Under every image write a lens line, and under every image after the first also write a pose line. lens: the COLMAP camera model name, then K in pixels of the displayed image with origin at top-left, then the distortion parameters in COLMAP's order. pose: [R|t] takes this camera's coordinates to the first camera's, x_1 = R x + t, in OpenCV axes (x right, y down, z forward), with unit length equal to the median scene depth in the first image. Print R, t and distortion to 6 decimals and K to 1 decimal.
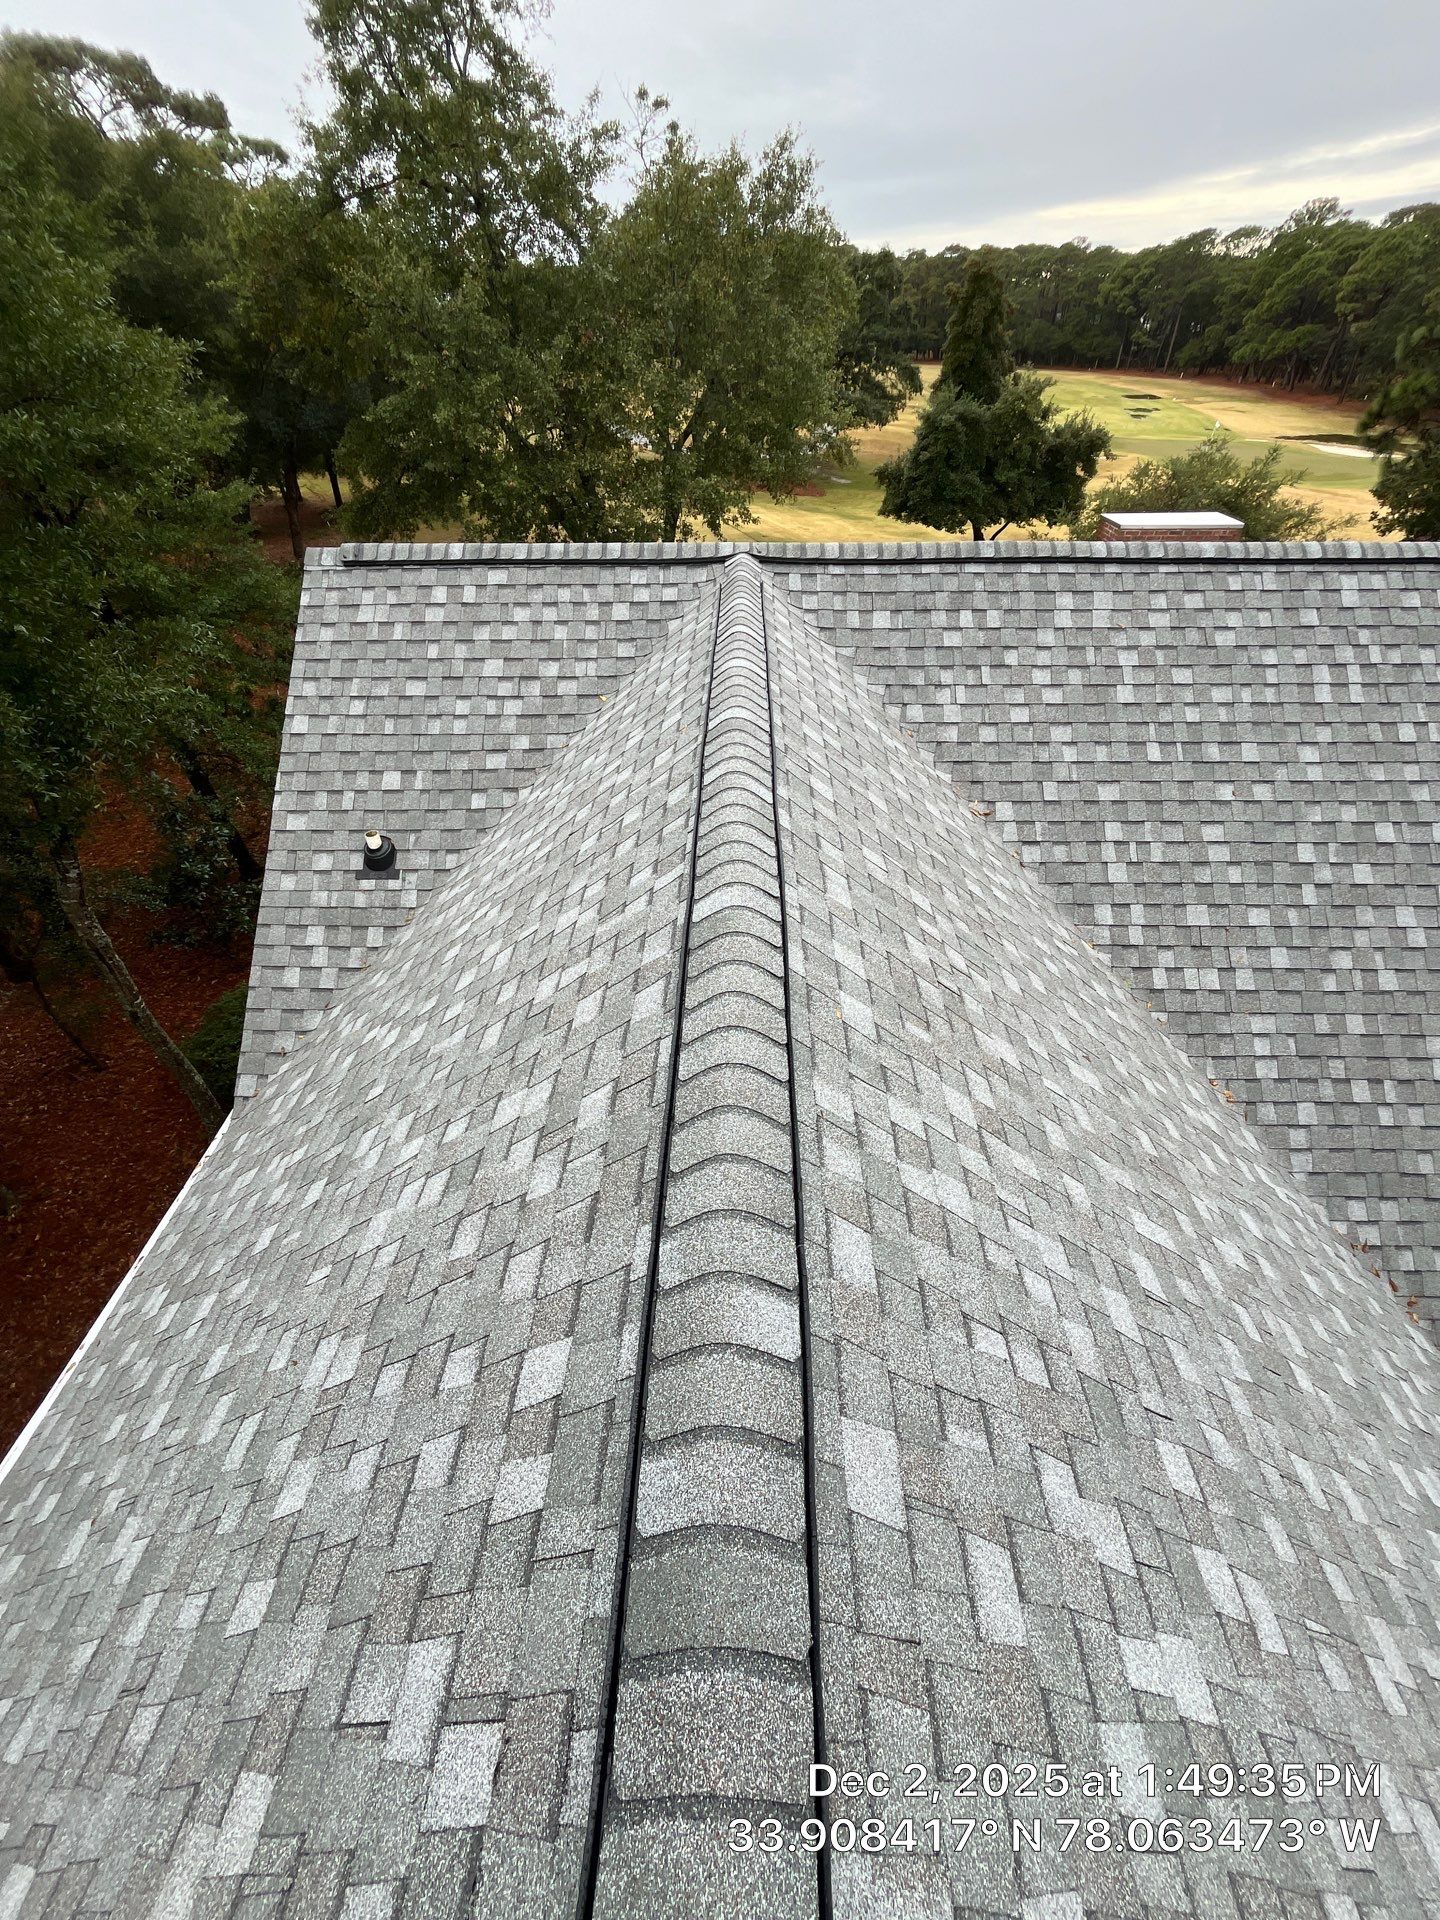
lens RADIAL K [[771.8, 0, 720.5], [0, 771.8, 954.9], [0, 0, 1]] dist [-0.001390, -0.001705]
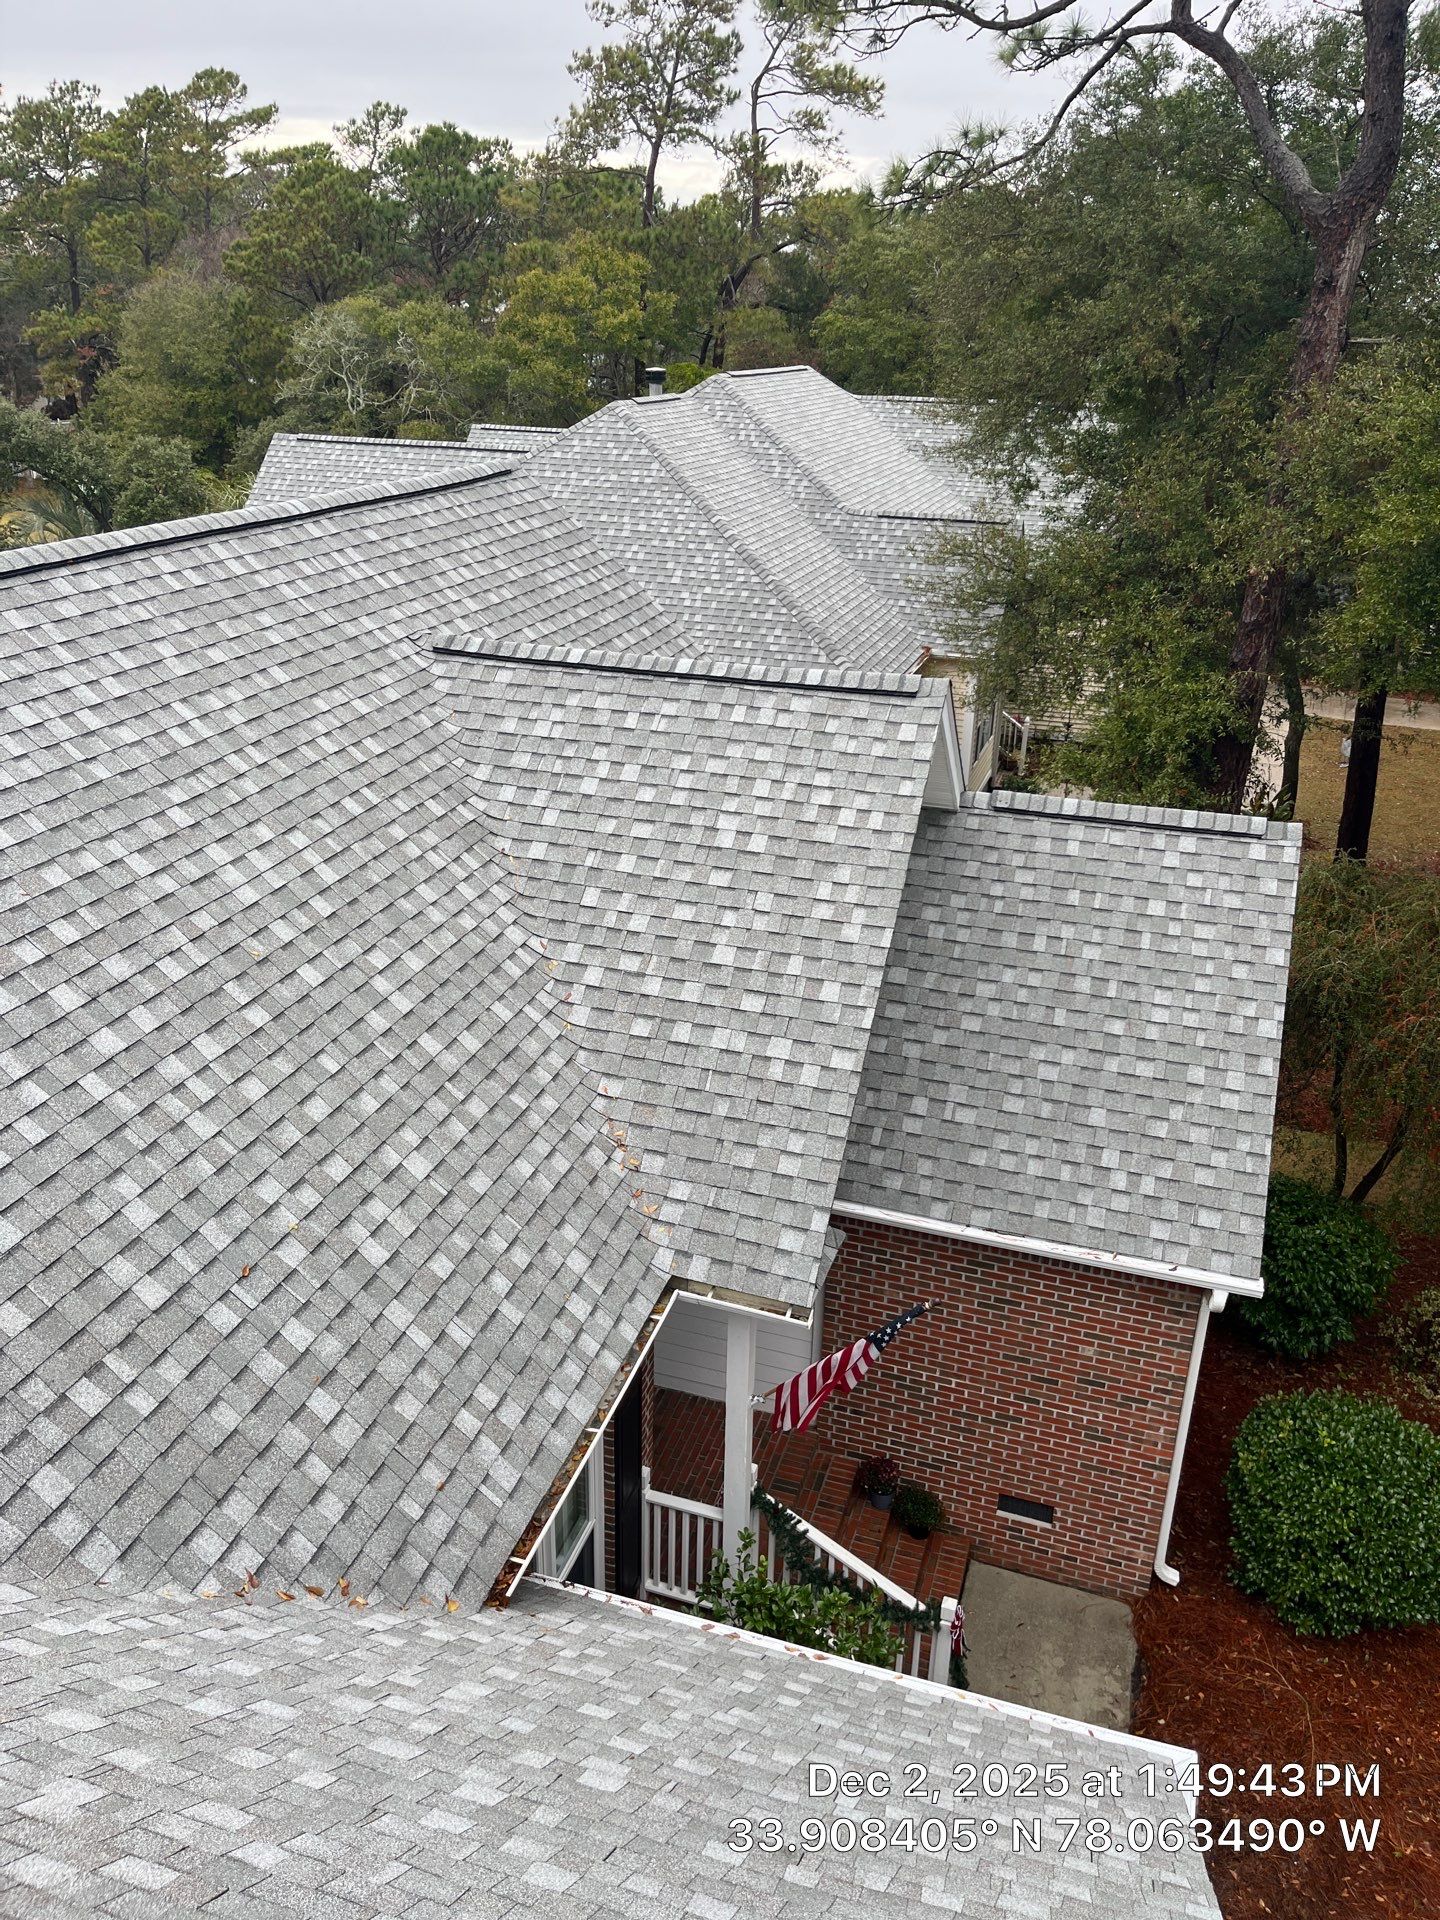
lens RADIAL K [[1451.6, 0, 723.3], [0, 1451.6, 952.9], [0, 0, 1]] dist [0.065116, -0.087067]
pose [[0.272458, -0.365489, 0.890047, 0.059554], [0.593409, 0.791993, 0.143572, 0.029042], [-0.757385, 0.489045, 0.432669, -0.056509]]
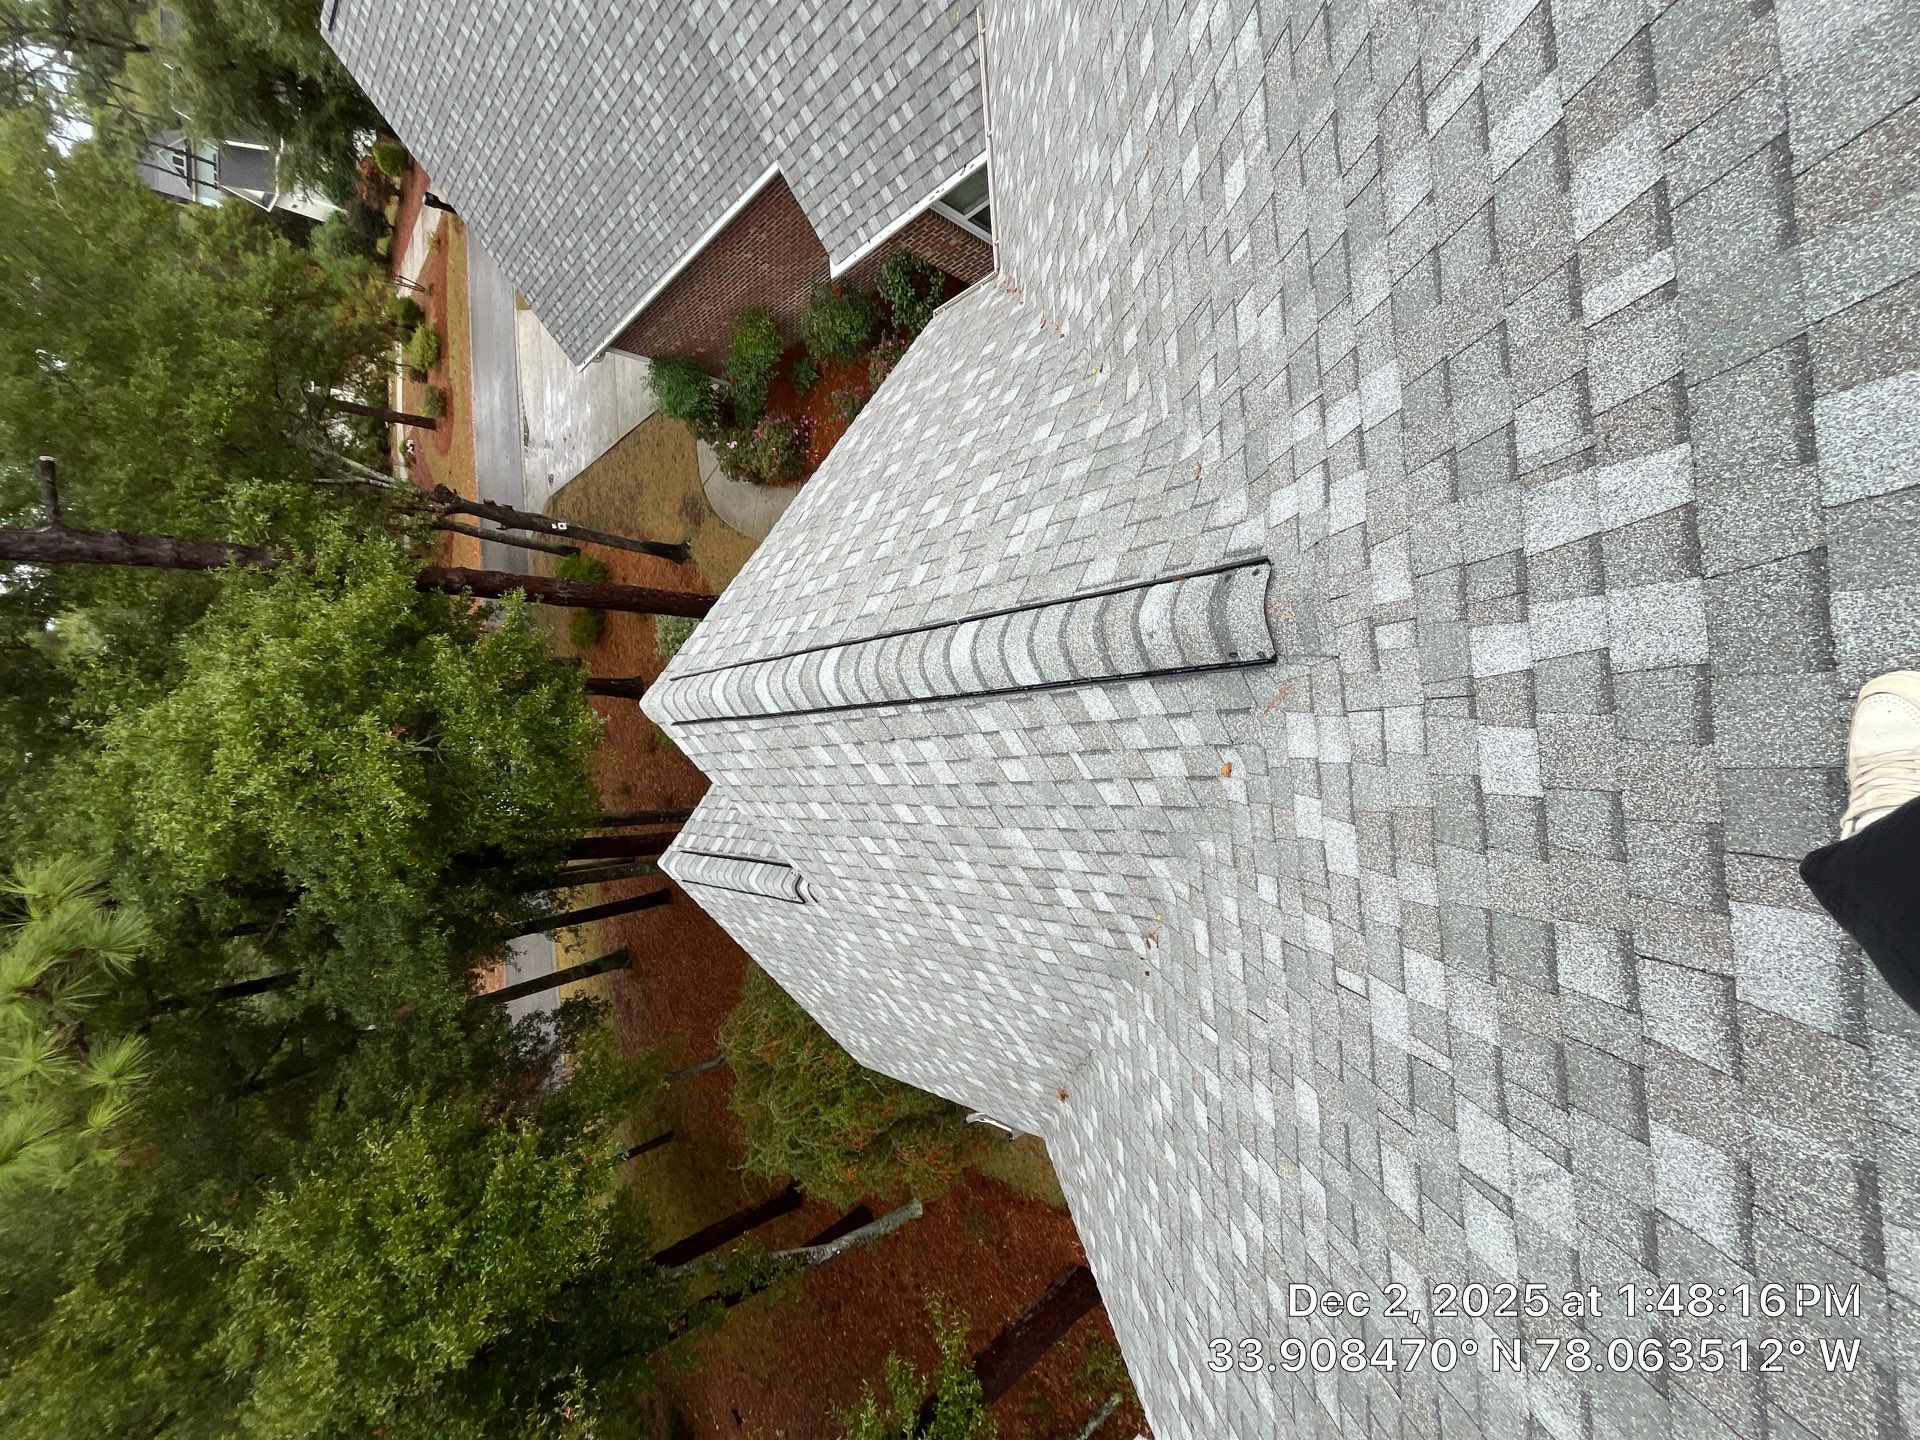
lens RADIAL K [[766.1, 0, 956.6], [0, 766.1, 720.0], [0, 0, 1]] dist [-0.003135, -0.000740]
pose [[0.097252, 0.994854, -0.028404, 2.178051], [0.085084, 0.020124, 0.996171, -0.724027], [0.991616, -0.099296, -0.082689, 0.870376]]
